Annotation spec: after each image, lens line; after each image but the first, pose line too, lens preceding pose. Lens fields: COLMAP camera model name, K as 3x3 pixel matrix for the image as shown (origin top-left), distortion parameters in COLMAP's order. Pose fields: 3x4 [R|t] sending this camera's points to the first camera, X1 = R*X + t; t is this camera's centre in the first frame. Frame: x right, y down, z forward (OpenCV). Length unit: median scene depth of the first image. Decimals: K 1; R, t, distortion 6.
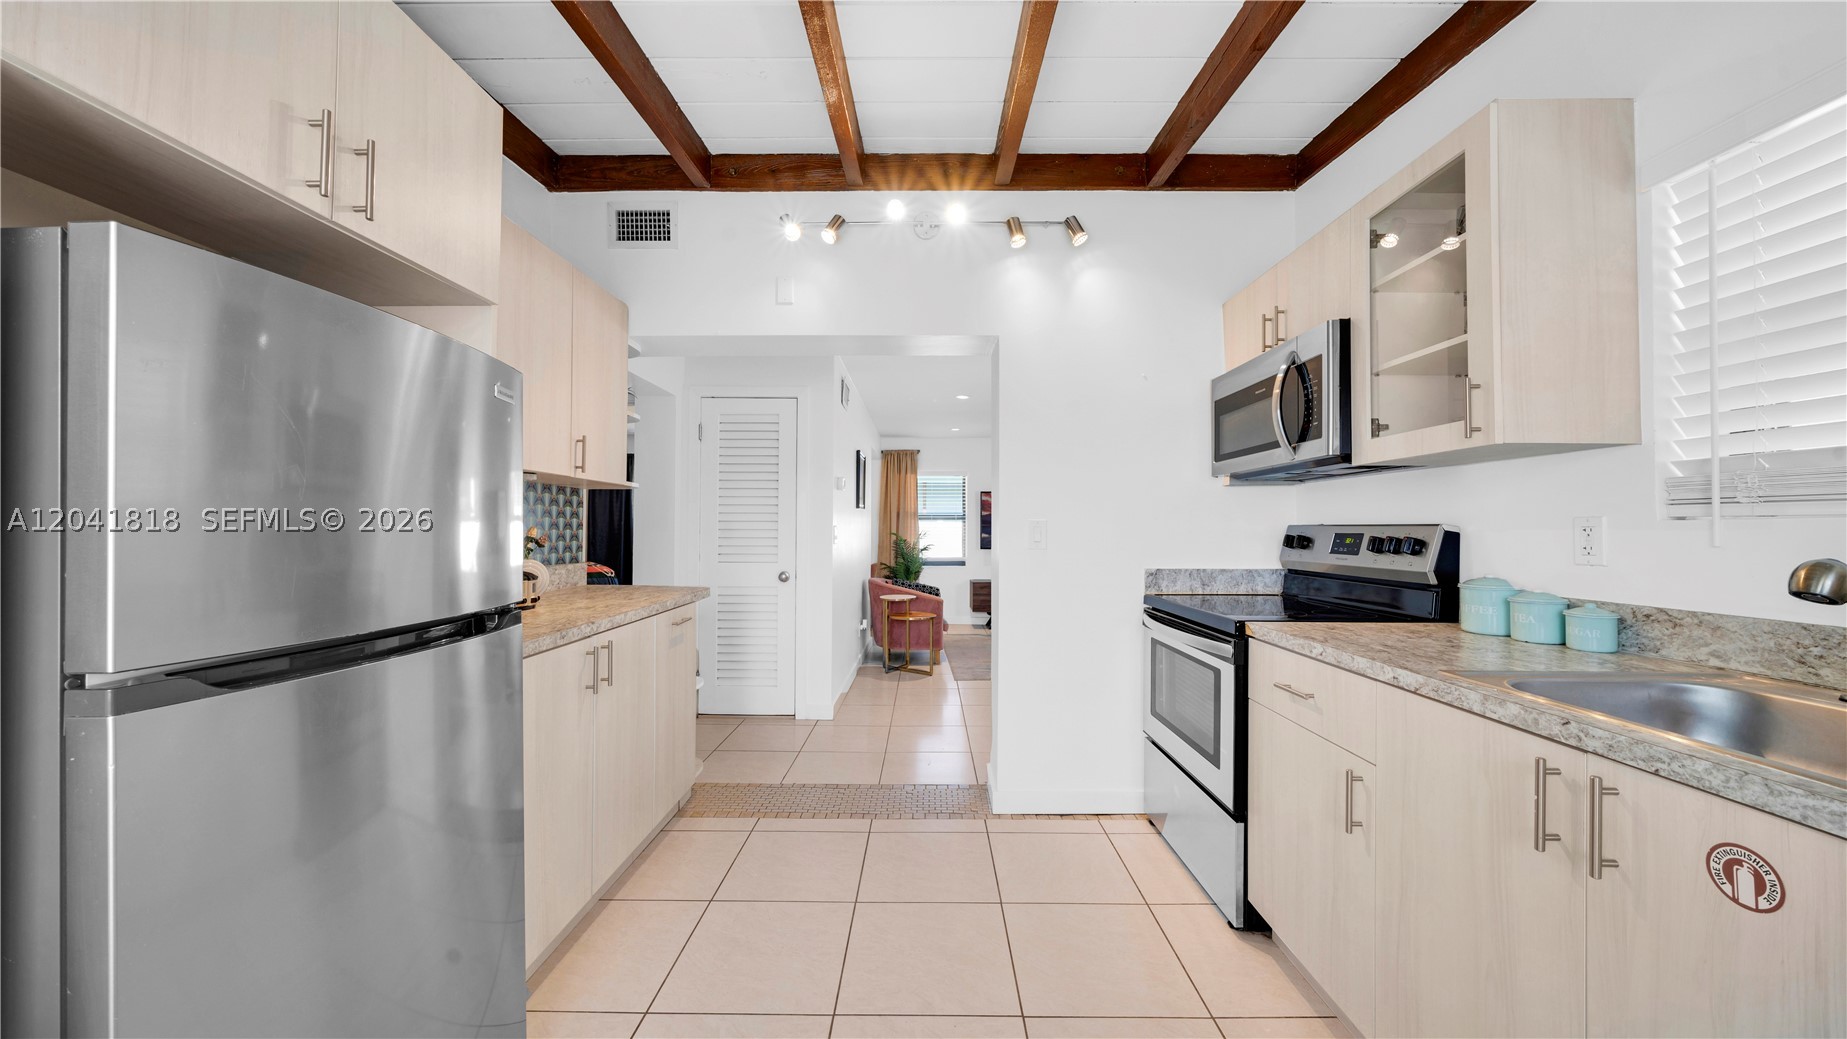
lens RADIAL K [[733.1, 0, 920.3], [0, 733.1, 530.6], [0, 0, 1]] dist [-0.000910, -0.000162]
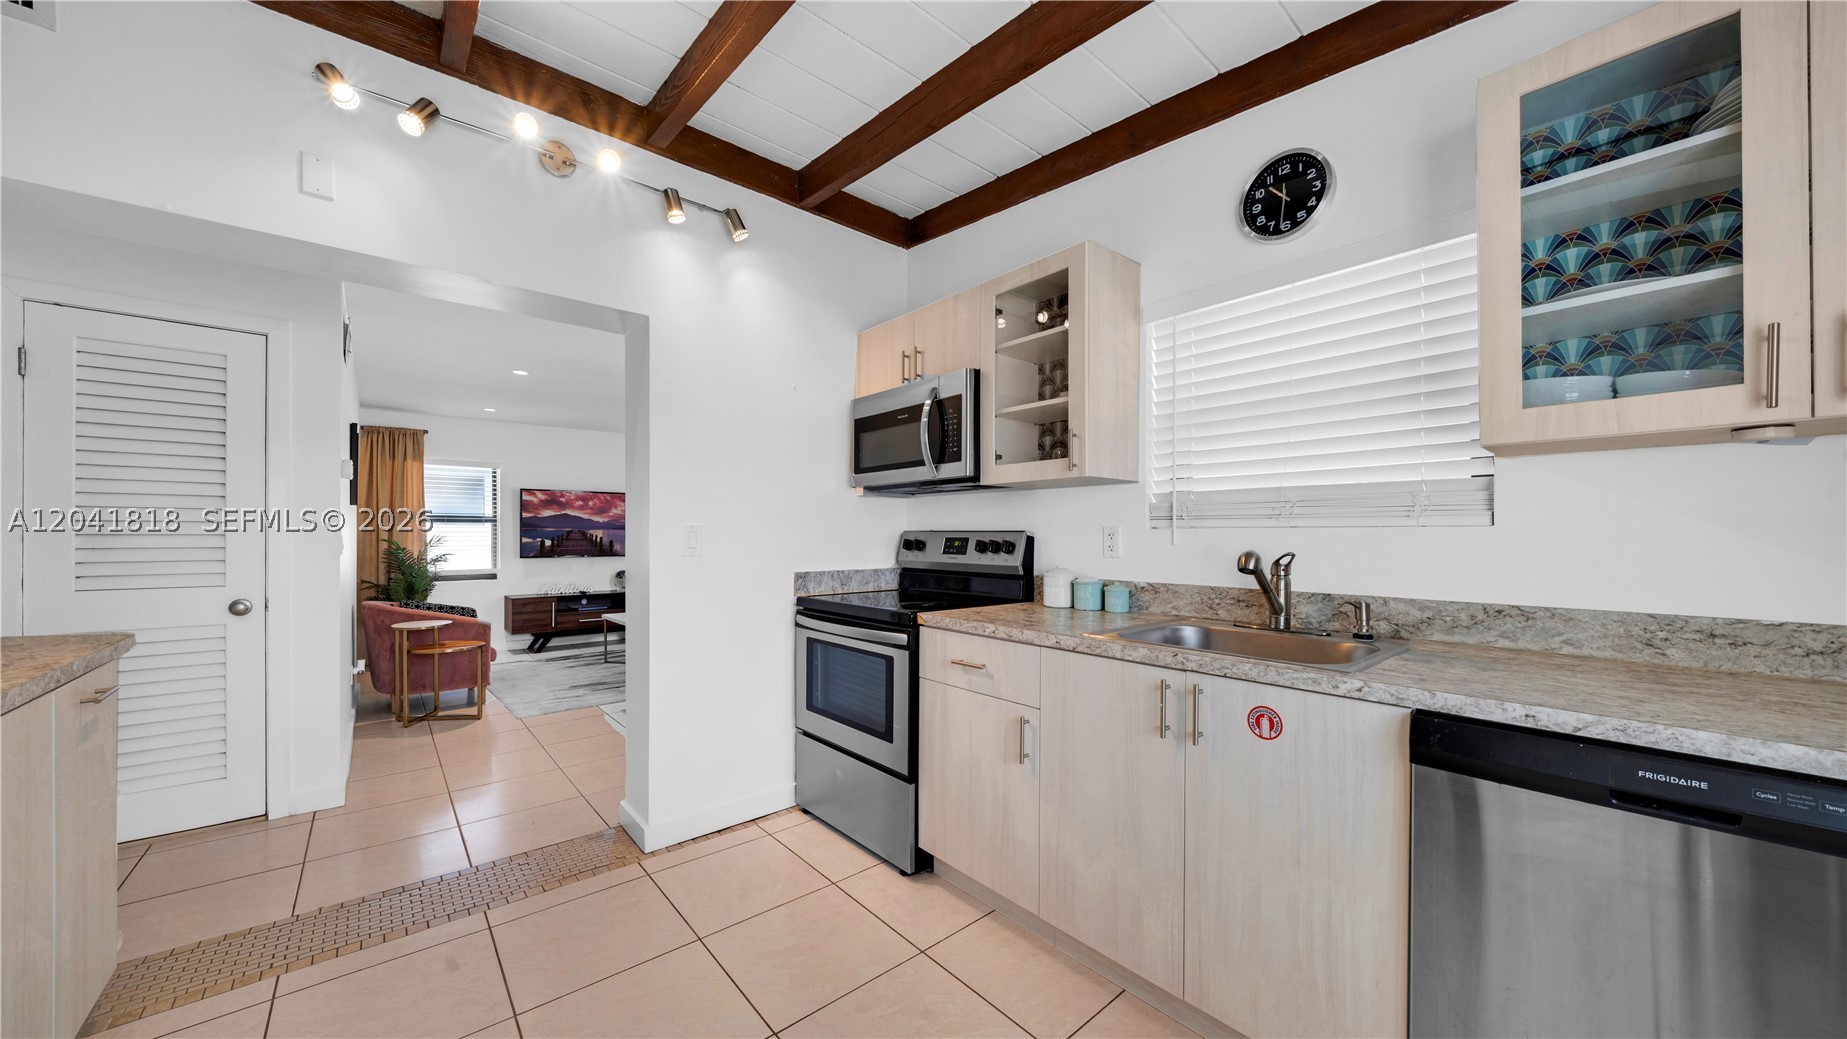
lens RADIAL K [[767.9, 0, 867.0], [0, 767.9, 548.4], [0, 0, 1]] dist [-0.001067, -0.000225]
pose [[0.681780, -0.014225, 0.731419, -0.494081], [0.000871, 0.999826, 0.018633, -0.002599], [-0.731557, -0.012066, 0.681674, 0.211491]]
